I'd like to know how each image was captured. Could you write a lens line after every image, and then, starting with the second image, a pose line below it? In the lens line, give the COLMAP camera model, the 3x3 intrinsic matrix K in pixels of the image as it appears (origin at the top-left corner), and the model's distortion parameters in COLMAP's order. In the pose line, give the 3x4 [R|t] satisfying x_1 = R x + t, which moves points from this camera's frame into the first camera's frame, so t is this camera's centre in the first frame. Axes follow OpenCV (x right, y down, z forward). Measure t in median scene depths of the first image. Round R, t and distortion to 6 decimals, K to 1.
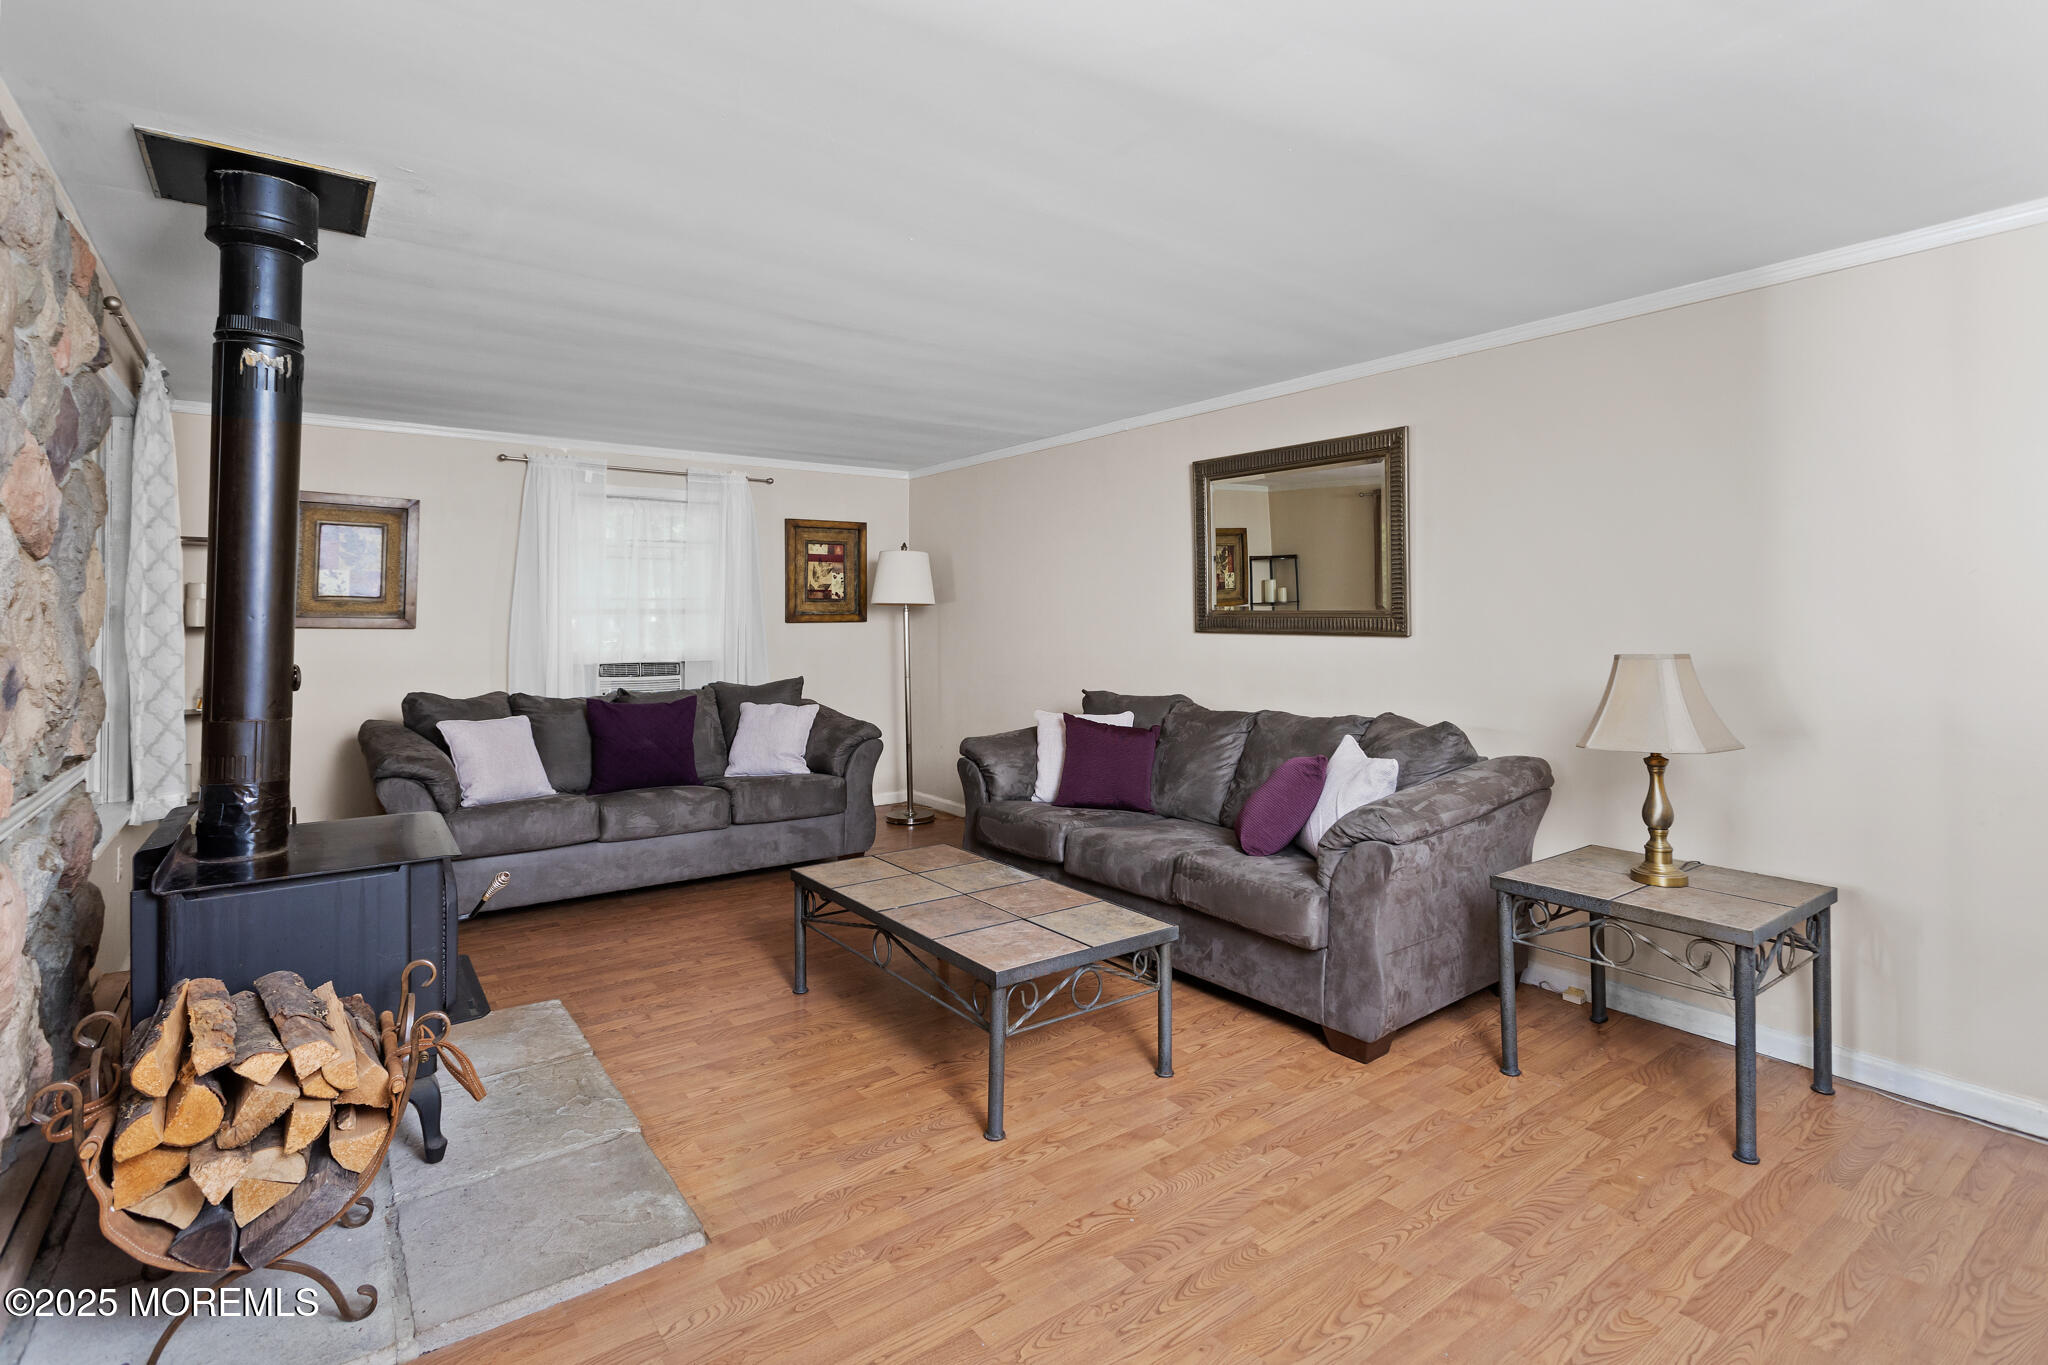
lens RADIAL K [[985.4, 0, 1013.3], [0, 985.4, 602.6], [0, 0, 1]] dist [0.000383, 0.000204]
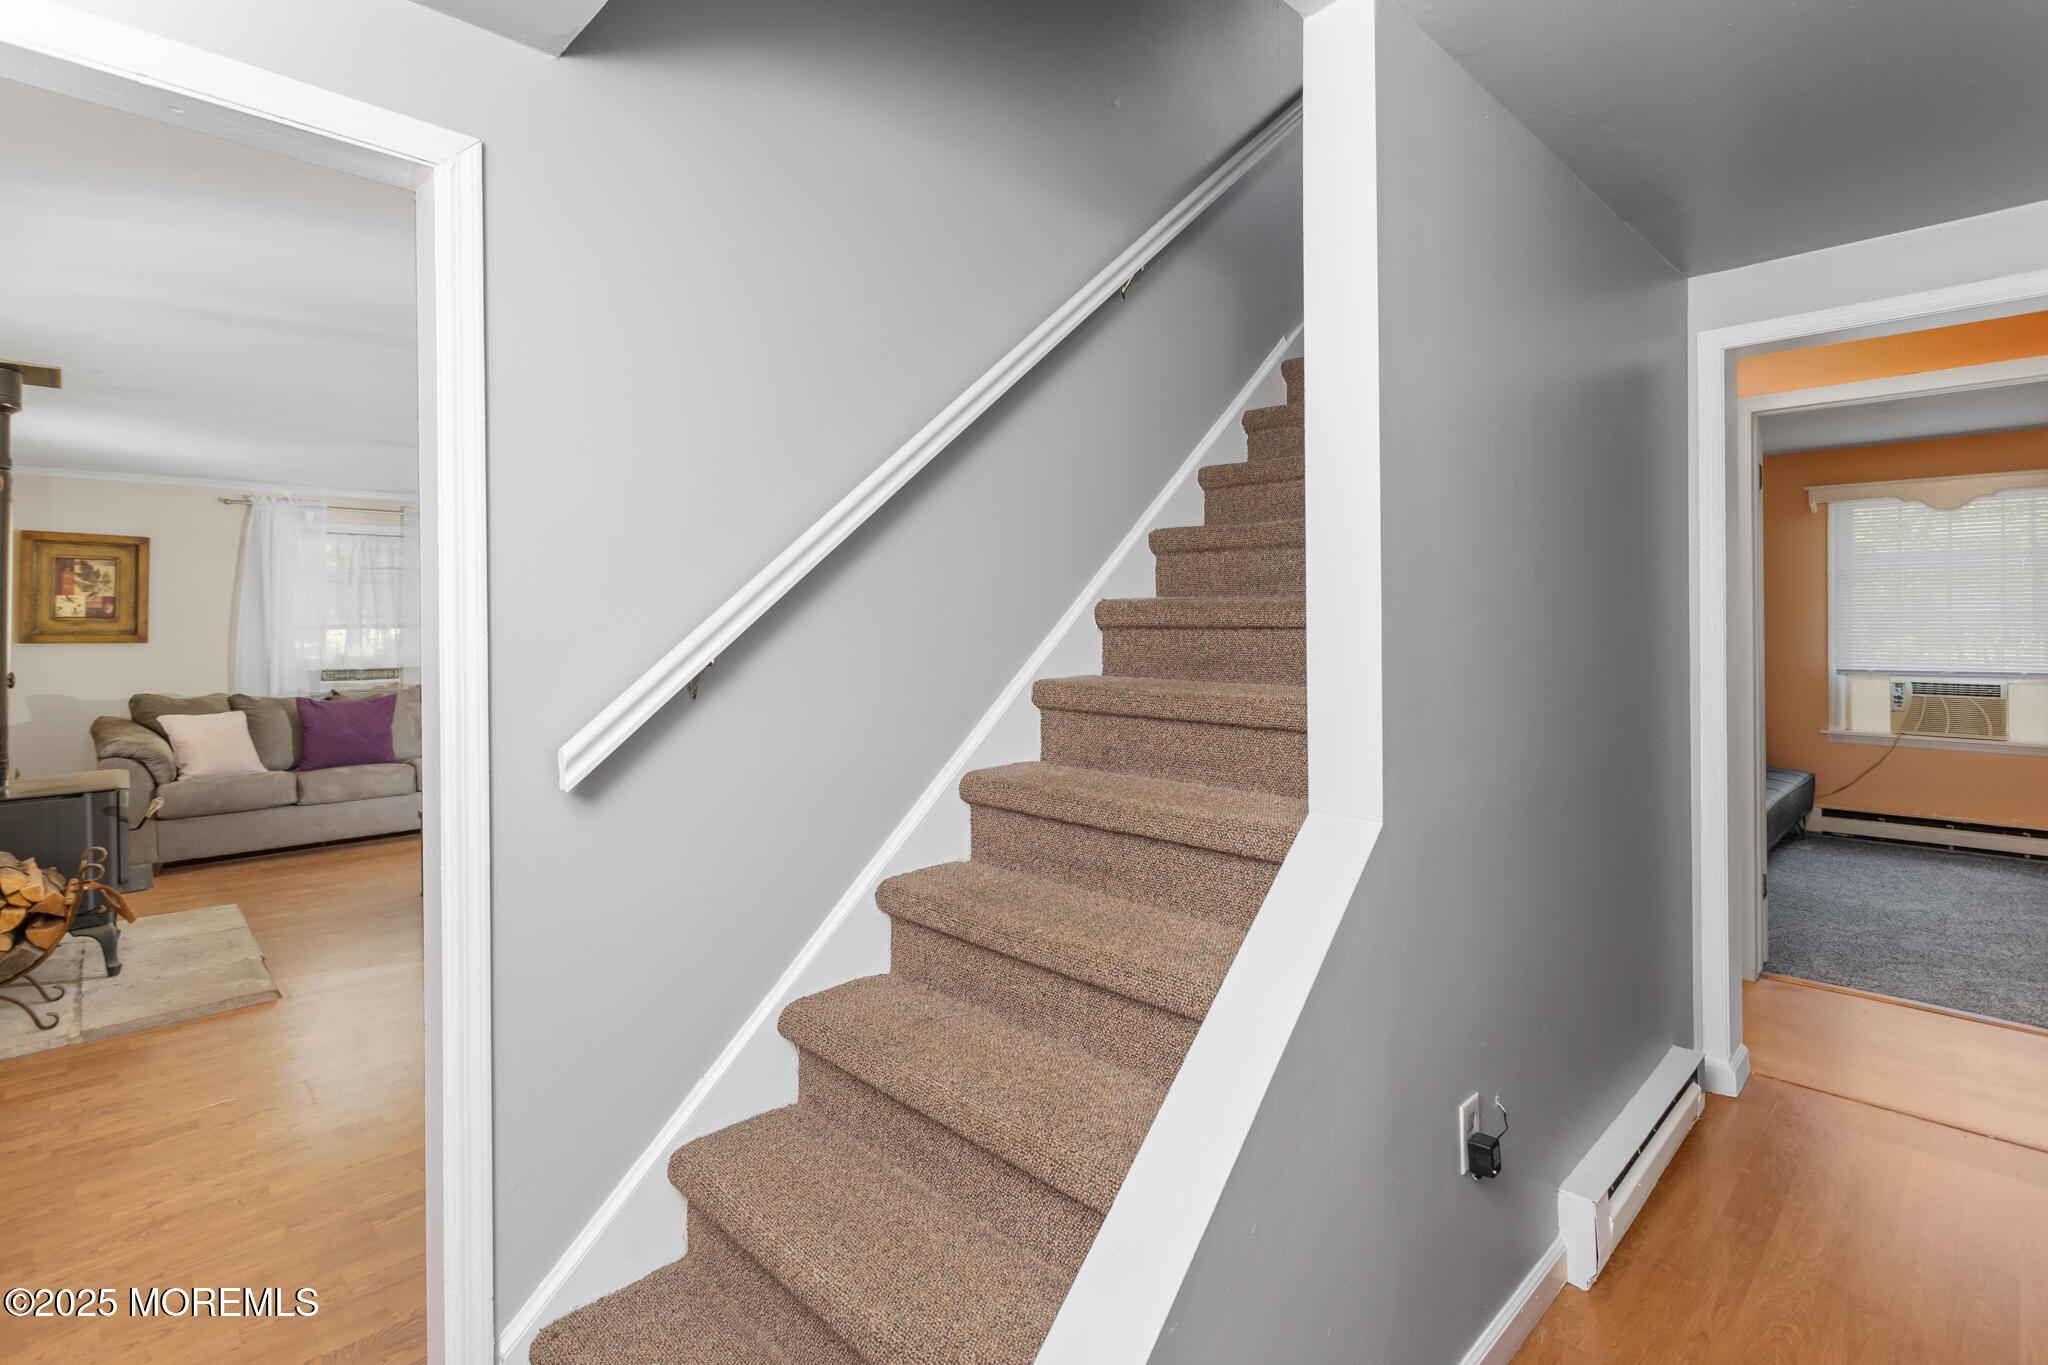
lens RADIAL K [[985.4, 0, 1029.1], [0, 985.4, 627.1], [0, 0, 1]] dist [0.000383, 0.000204]
pose [[0.990649, -0.005132, 0.136337, 0.352934], [0.001764, 0.999690, 0.024816, -0.024411], [-0.136422, -0.024343, 0.990352, -0.411644]]
